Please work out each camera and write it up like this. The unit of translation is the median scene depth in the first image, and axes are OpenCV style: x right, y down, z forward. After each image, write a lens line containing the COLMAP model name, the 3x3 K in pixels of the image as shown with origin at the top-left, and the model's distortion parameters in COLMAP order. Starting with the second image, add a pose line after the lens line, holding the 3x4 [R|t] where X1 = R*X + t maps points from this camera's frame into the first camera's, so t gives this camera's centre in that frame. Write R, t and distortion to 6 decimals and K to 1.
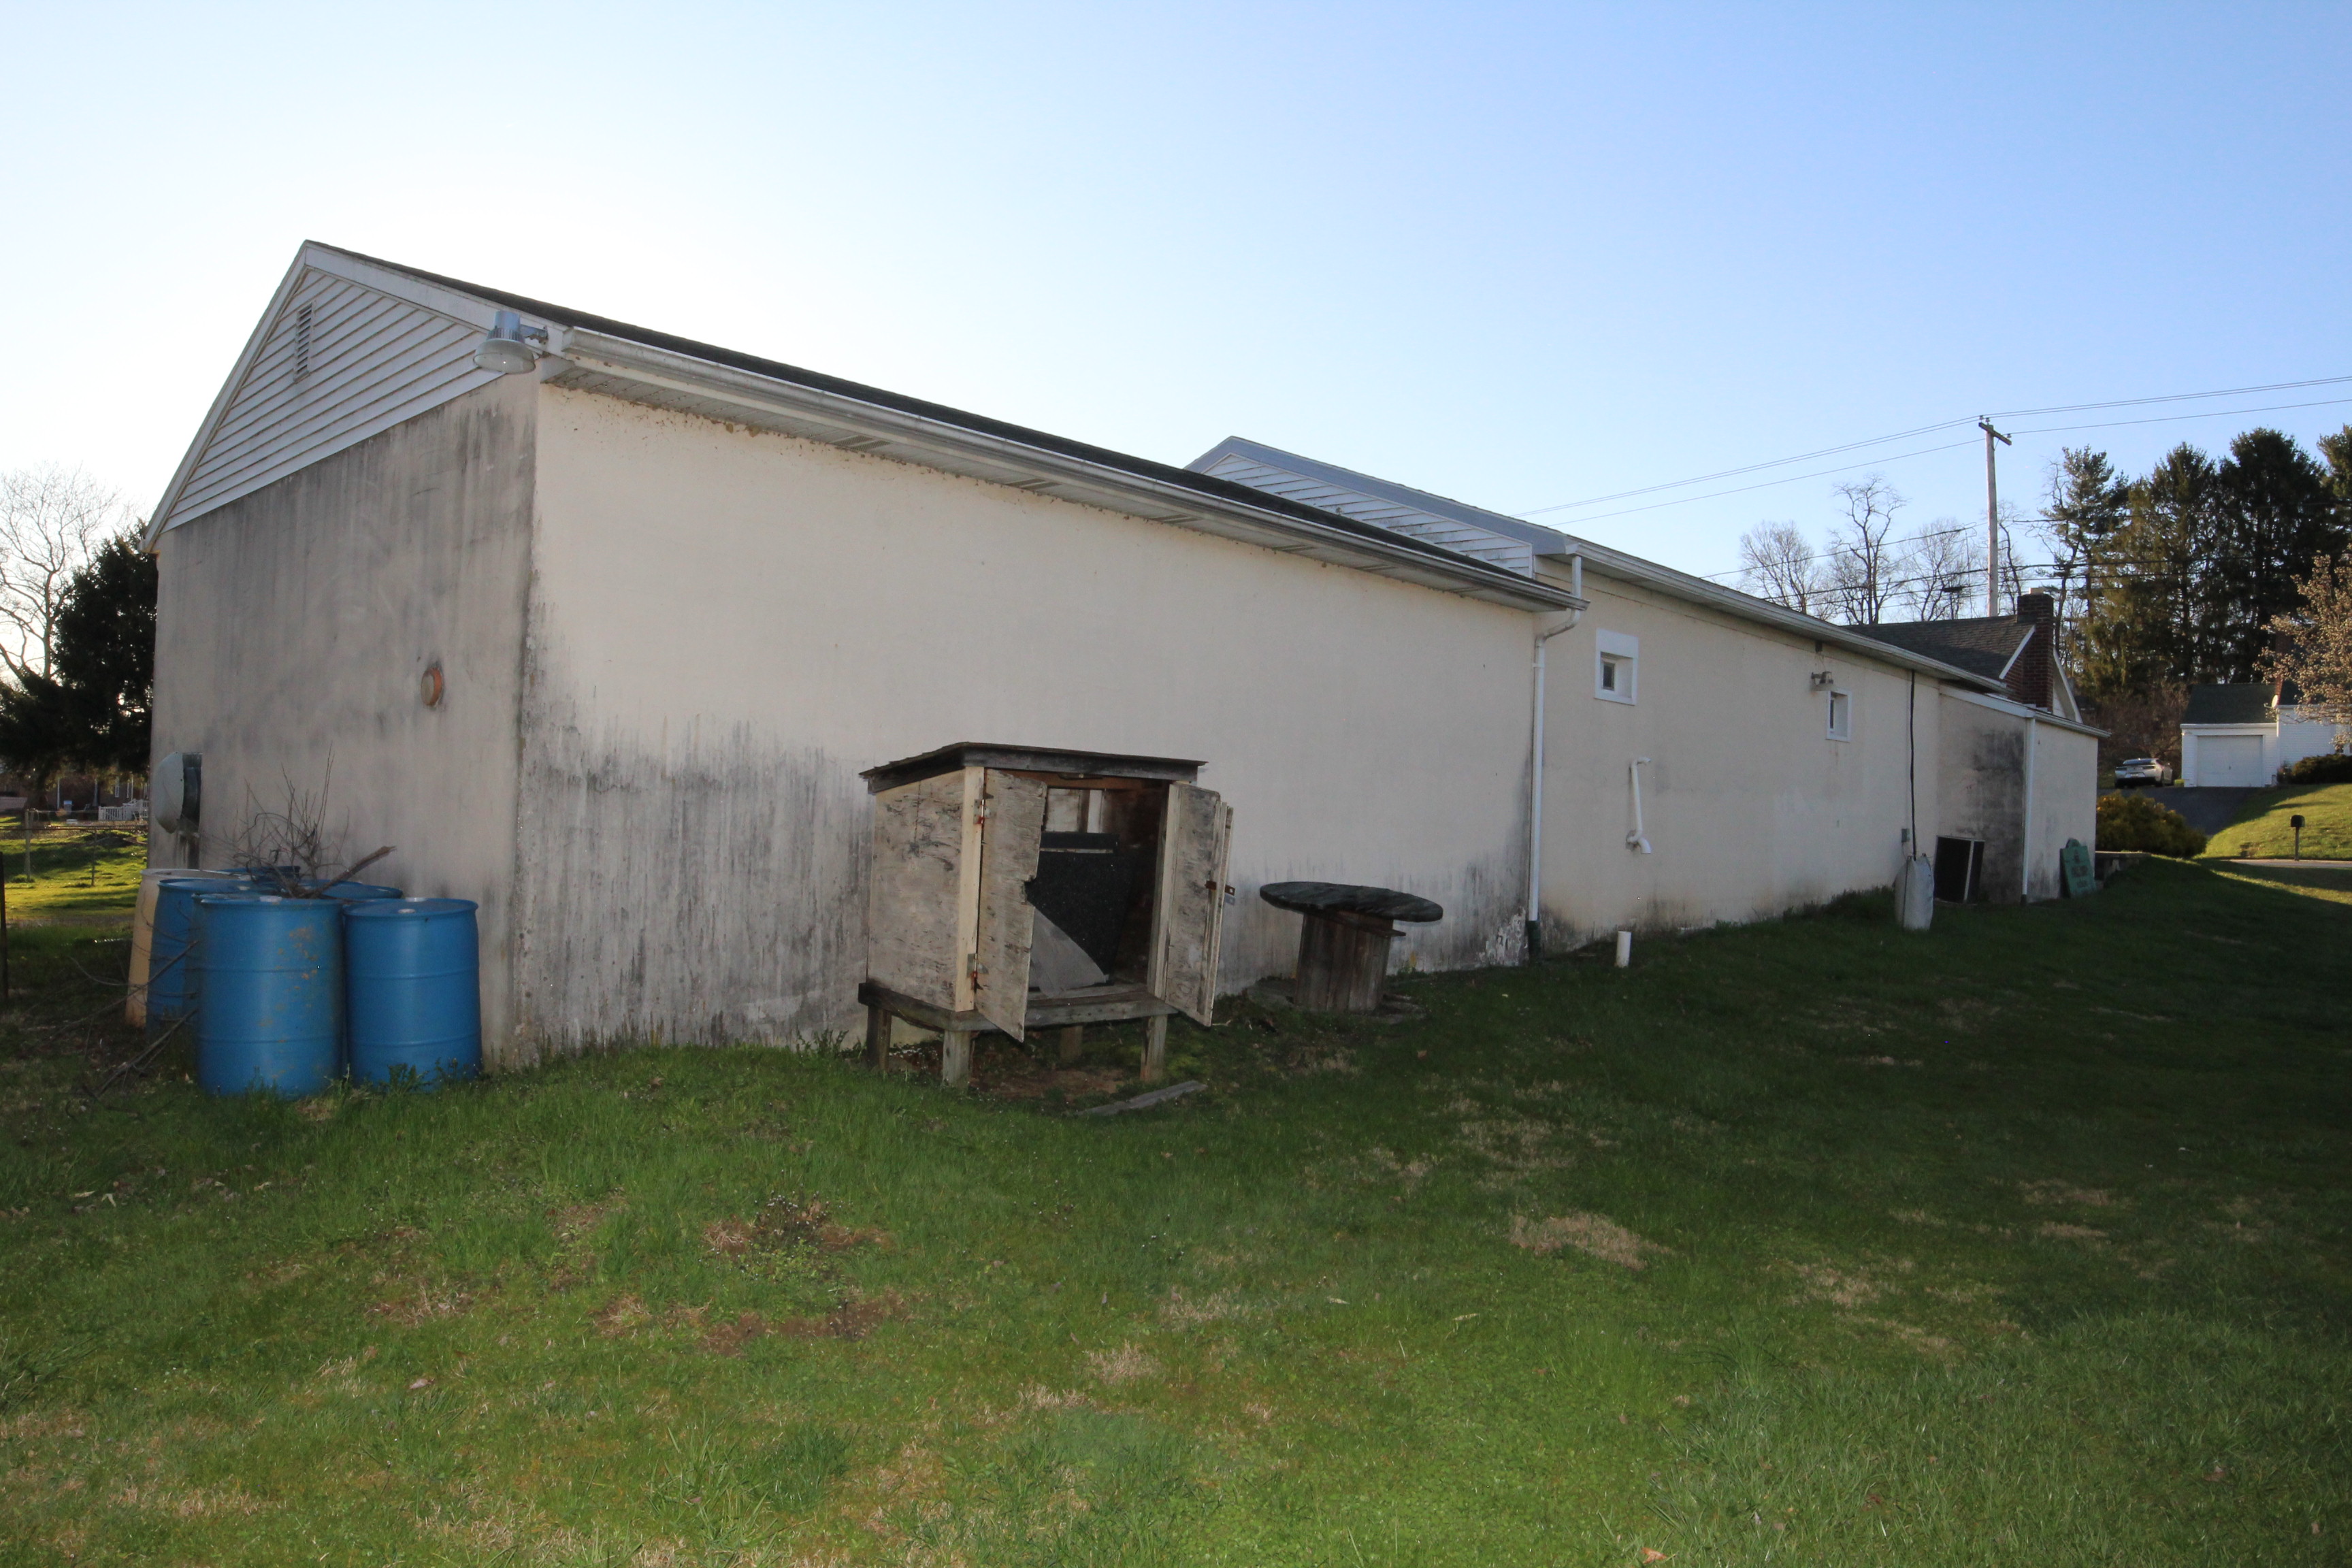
lens RADIAL K [[1538.1, 0, 1174.5], [0, 1538.1, 782.5], [0, 0, 1]] dist [-0.075968, 0.004180]
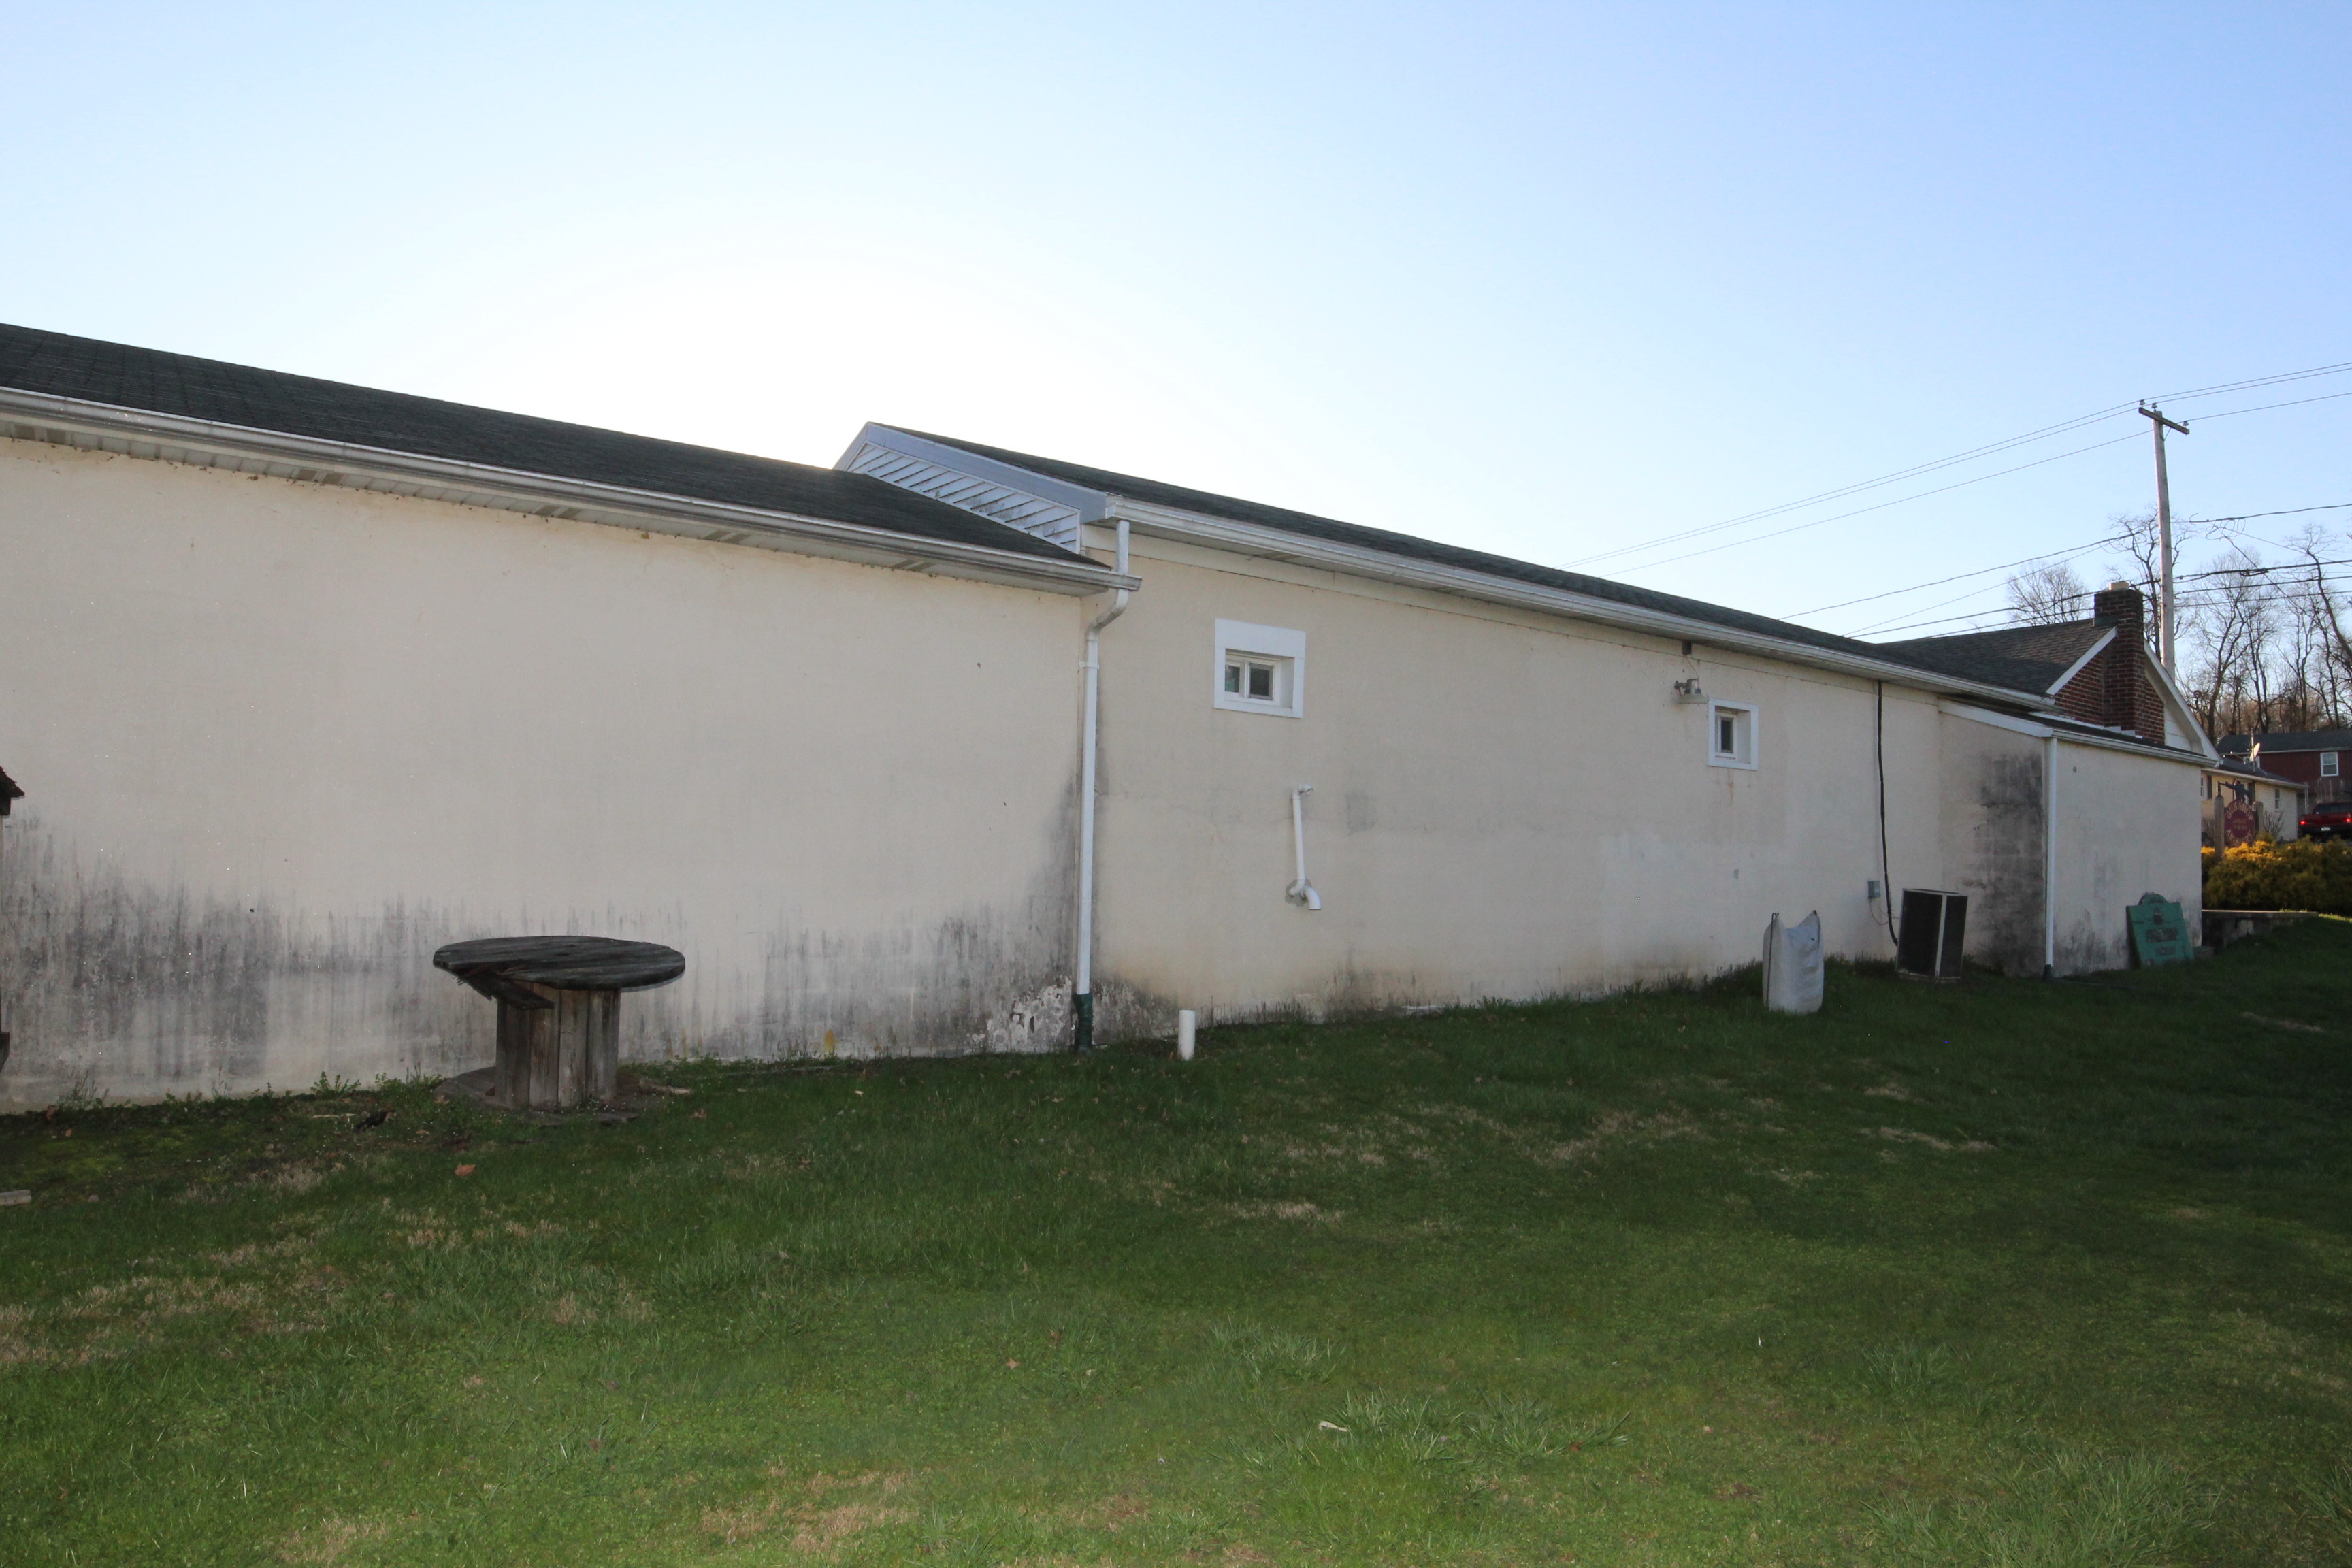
lens RADIAL K [[1538.1, 0, 1179.4], [0, 1538.1, 774.7], [0, 0, 1]] dist [-0.075968, 0.004180]
pose [[0.983153, -0.022235, -0.181427, 0.317684], [0.011985, 0.998280, -0.057395, 0.018692], [0.182391, 0.054254, 0.981728, 0.182957]]
